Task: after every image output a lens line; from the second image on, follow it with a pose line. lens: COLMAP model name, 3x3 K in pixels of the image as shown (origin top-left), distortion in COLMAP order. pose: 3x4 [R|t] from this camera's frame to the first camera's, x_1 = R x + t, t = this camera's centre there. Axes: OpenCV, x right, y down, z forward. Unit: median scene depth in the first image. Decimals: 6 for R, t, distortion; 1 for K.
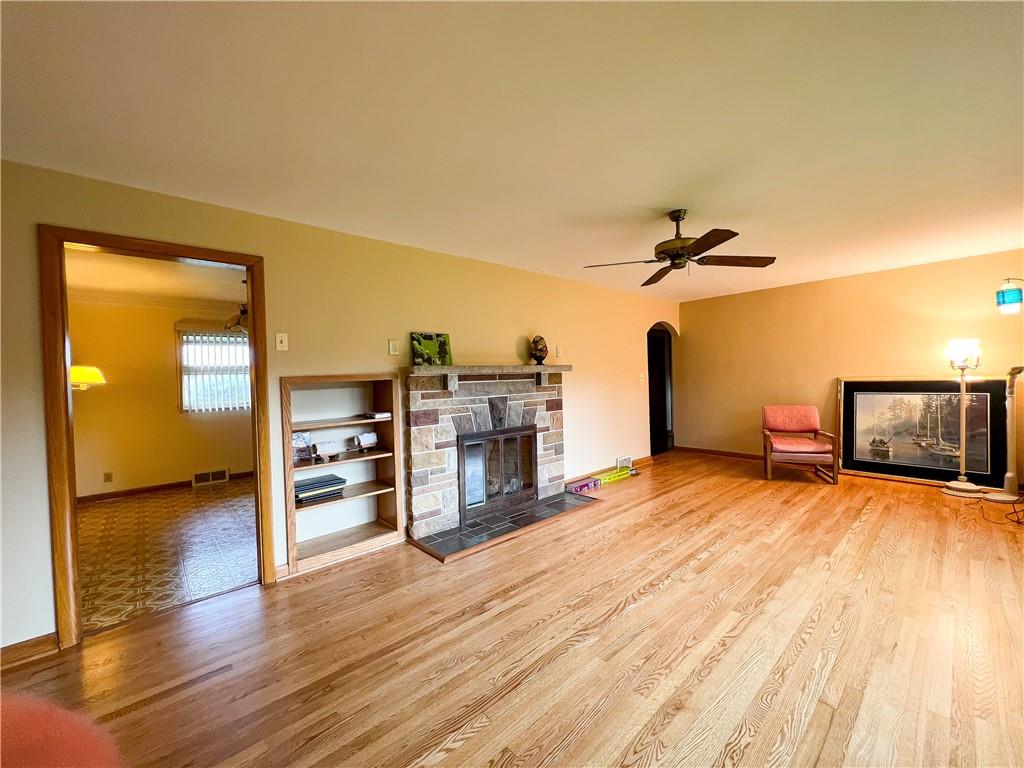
lens RADIAL K [[411.0, 0, 510.9], [0, 411.0, 382.8], [0, 0, 1]] dist [-0.002773, 0.000198]
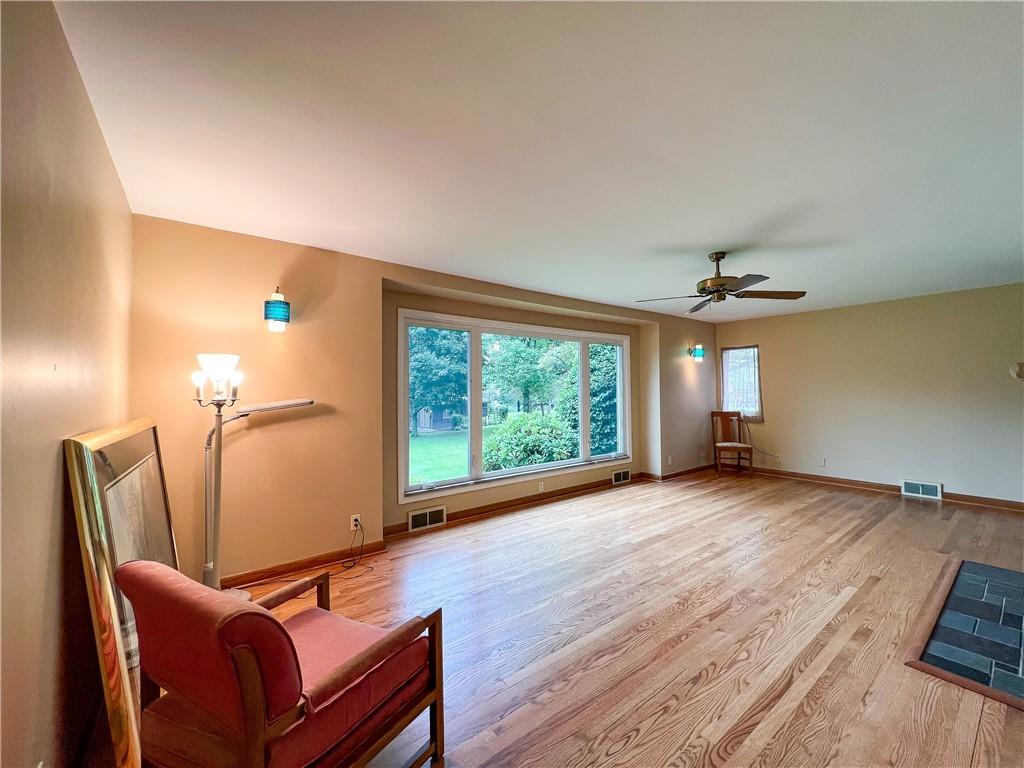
lens RADIAL K [[406.1, 0, 511.5], [0, 406.1, 388.3], [0, 0, 1]] dist [-0.016775, 0.000031]
pose [[-0.995590, 0.045110, 0.082250, 0.636946], [0.045364, 0.998970, 0.001229, -0.040390], [-0.082110, 0.004955, -0.996611, 1.531442]]
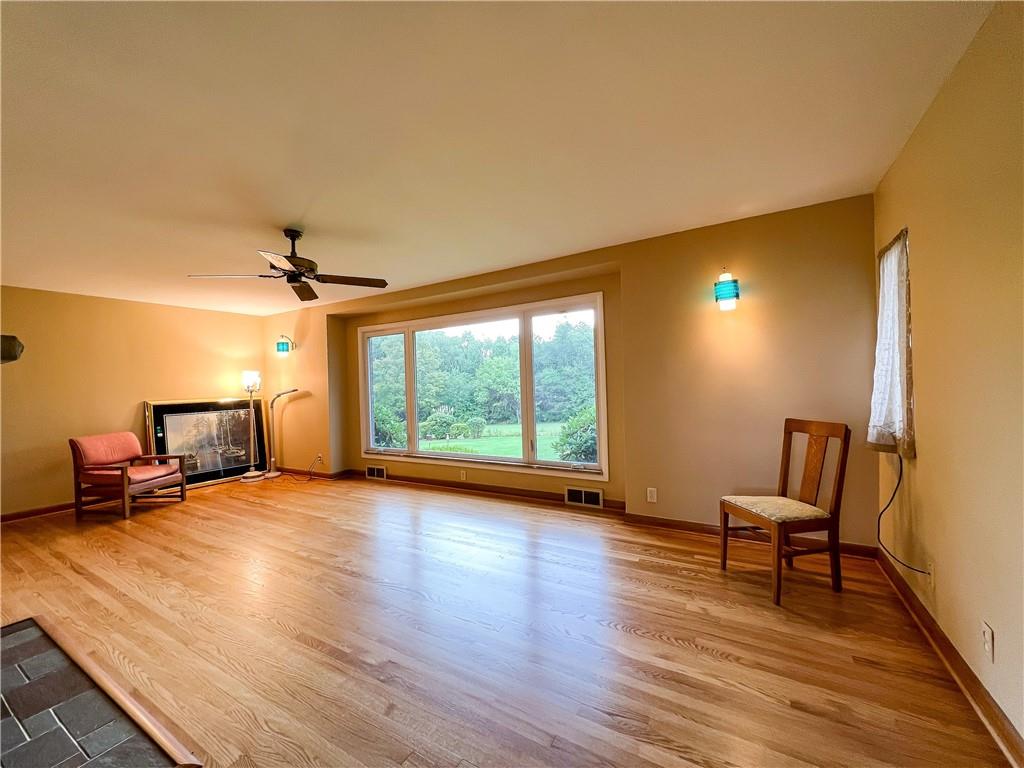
lens RADIAL K [[411.0, 0, 510.9], [0, 411.0, 382.8], [0, 0, 1]] dist [-0.002773, 0.000198]
pose [[-0.301013, 0.040506, 0.952760, -0.533930], [0.054857, 0.998179, -0.025106, 0.020213], [-0.952041, 0.044708, -0.302686, 0.563927]]
